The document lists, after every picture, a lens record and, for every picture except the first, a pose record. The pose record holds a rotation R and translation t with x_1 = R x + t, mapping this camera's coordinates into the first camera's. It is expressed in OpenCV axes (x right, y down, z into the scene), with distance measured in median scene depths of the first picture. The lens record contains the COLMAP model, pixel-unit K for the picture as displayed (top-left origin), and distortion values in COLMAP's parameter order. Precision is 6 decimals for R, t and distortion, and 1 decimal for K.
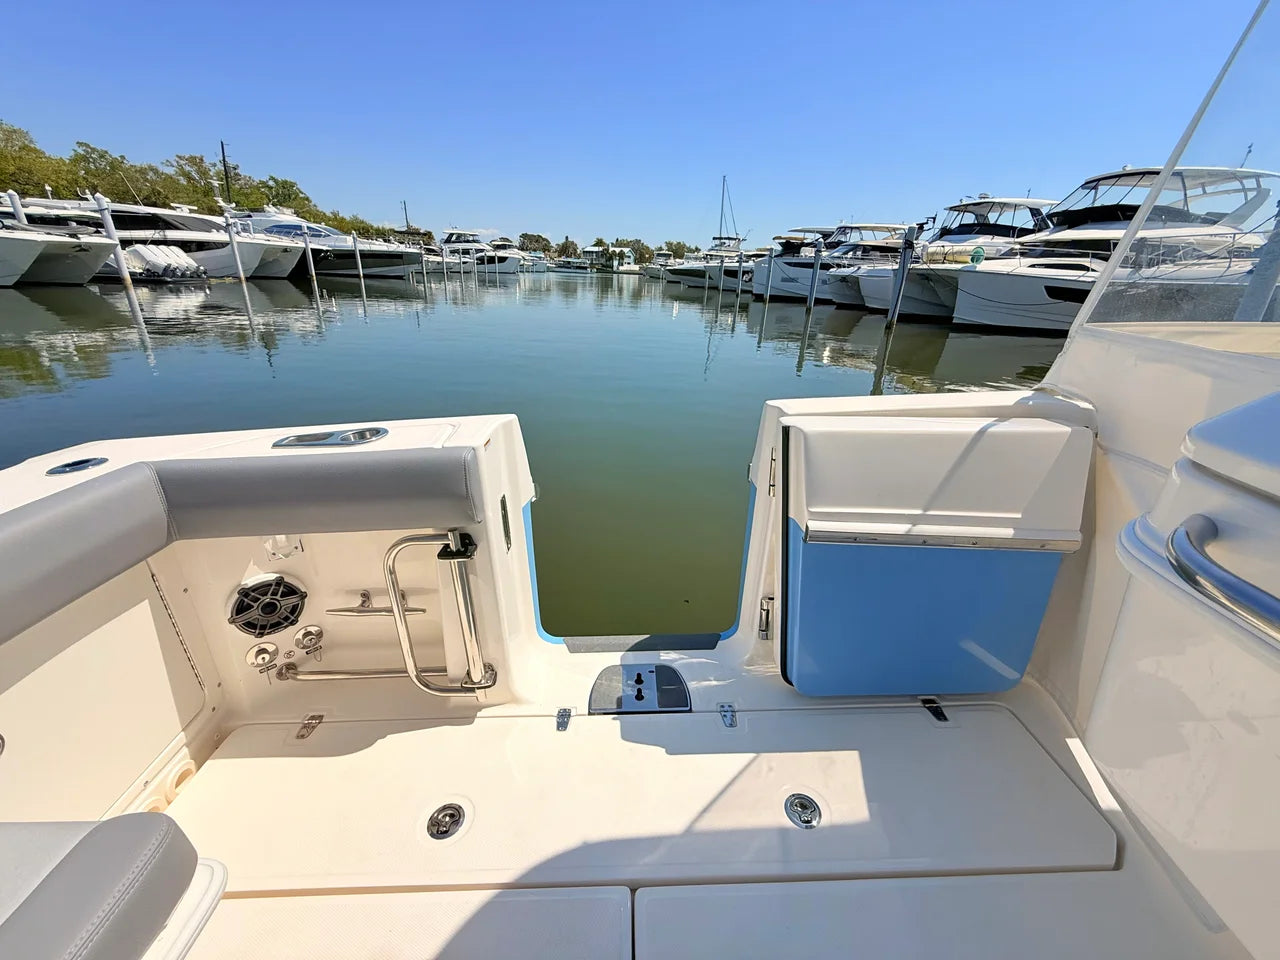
lens RADIAL K [[511.4, 0, 638.9], [0, 511.4, 488.2], [0, 0, 1]] dist [0.007939, -0.002594]
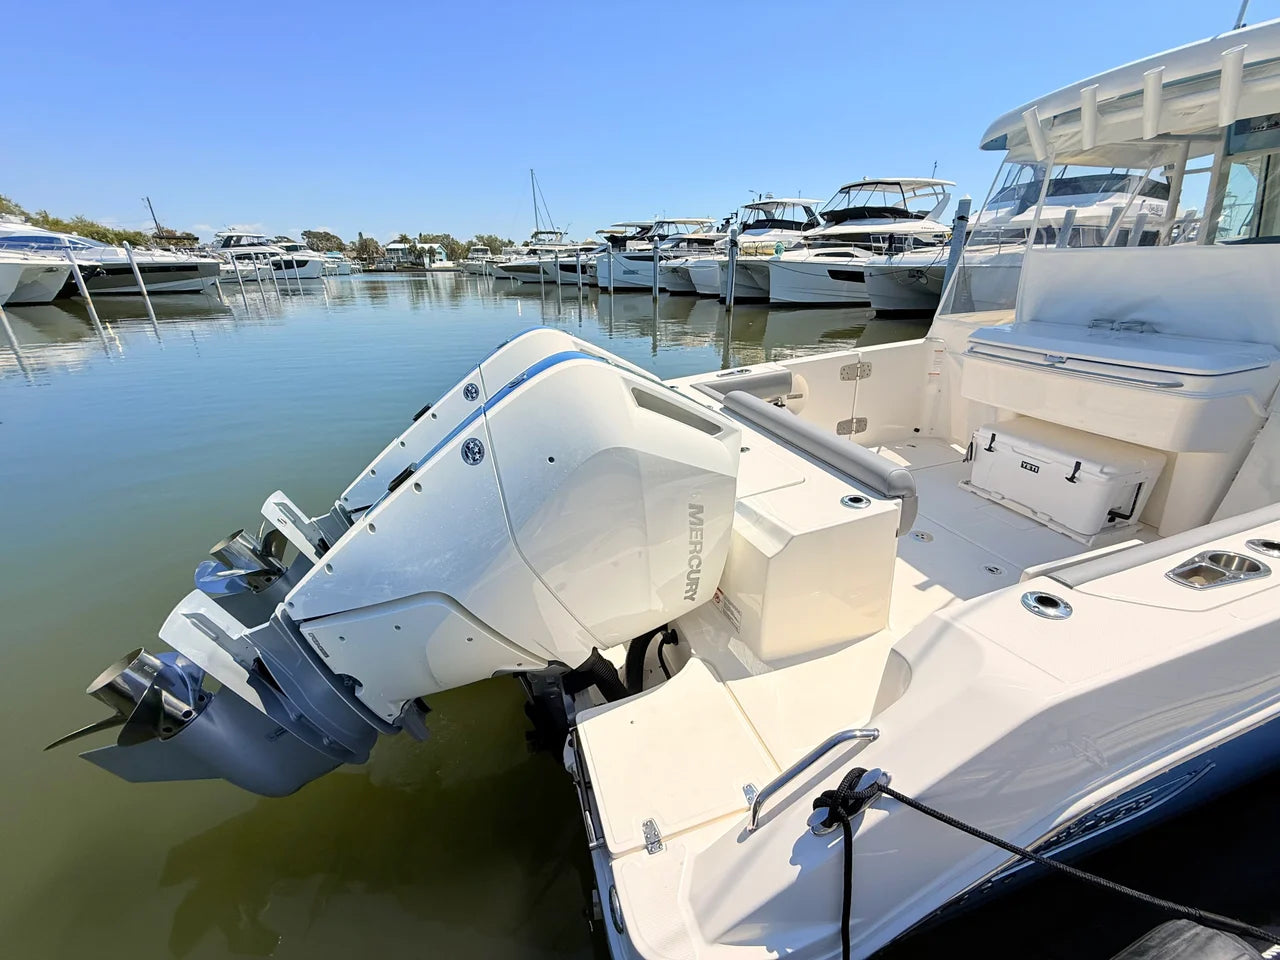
lens RADIAL K [[498.7, 0, 636.8], [0, 498.7, 493.9], [0, 0, 1]] dist [0.001881, 0.000203]
pose [[0.945399, -0.175954, 0.274336, -0.111300], [0.166636, 0.984364, 0.057101, 0.016292], [-0.280093, -0.008269, 0.959937, -0.086905]]
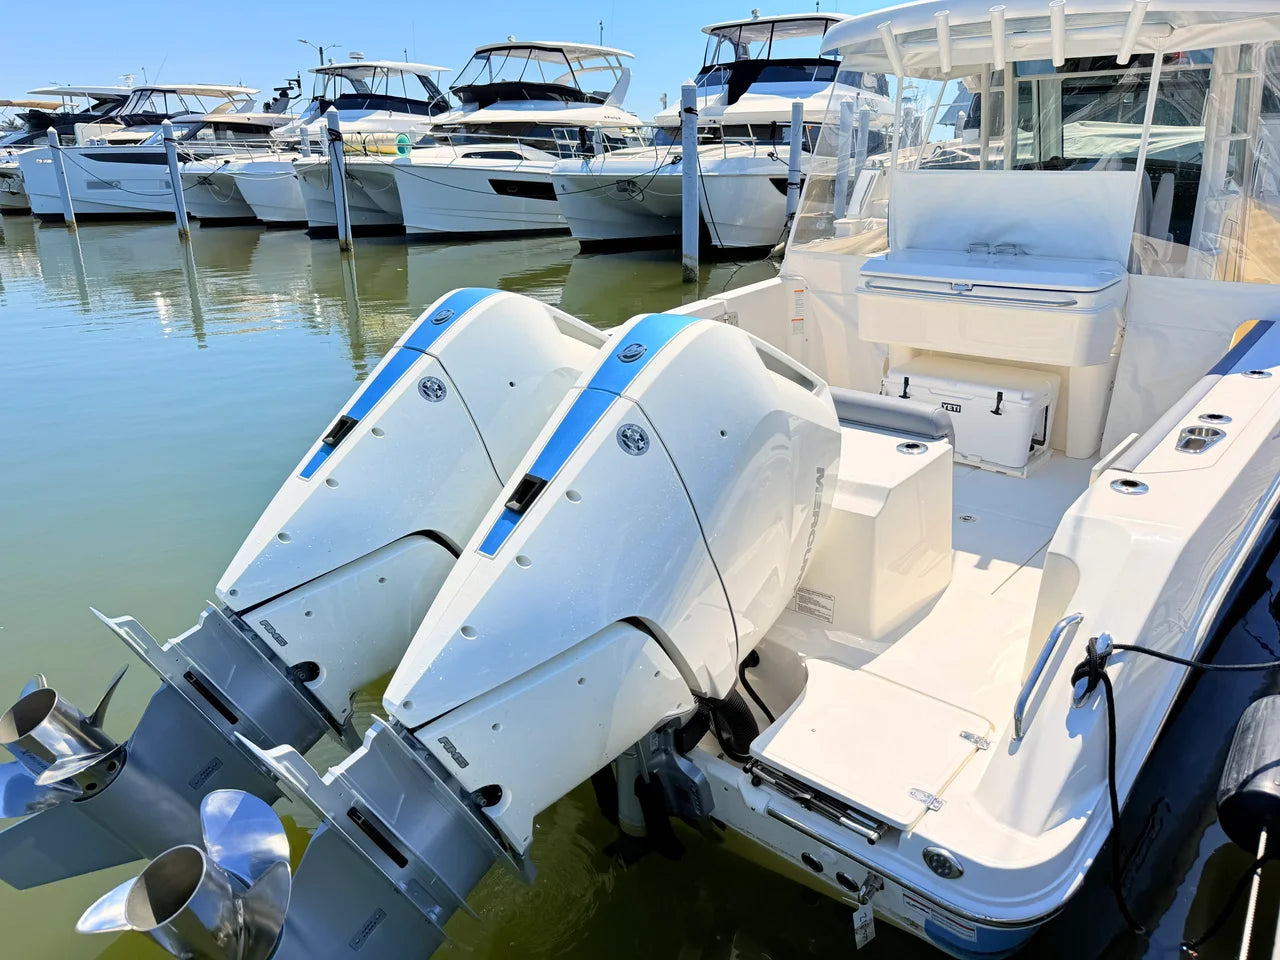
lens RADIAL K [[882.2, 0, 636.2], [0, 882.2, 516.8], [0, 0, 1]] dist [0.014091, -0.000822]
pose [[0.652215, -0.321410, 0.686522, -0.173851], [0.327236, 0.936306, 0.127468, 0.007656], [-0.683764, 0.141518, 0.715849, -0.084749]]
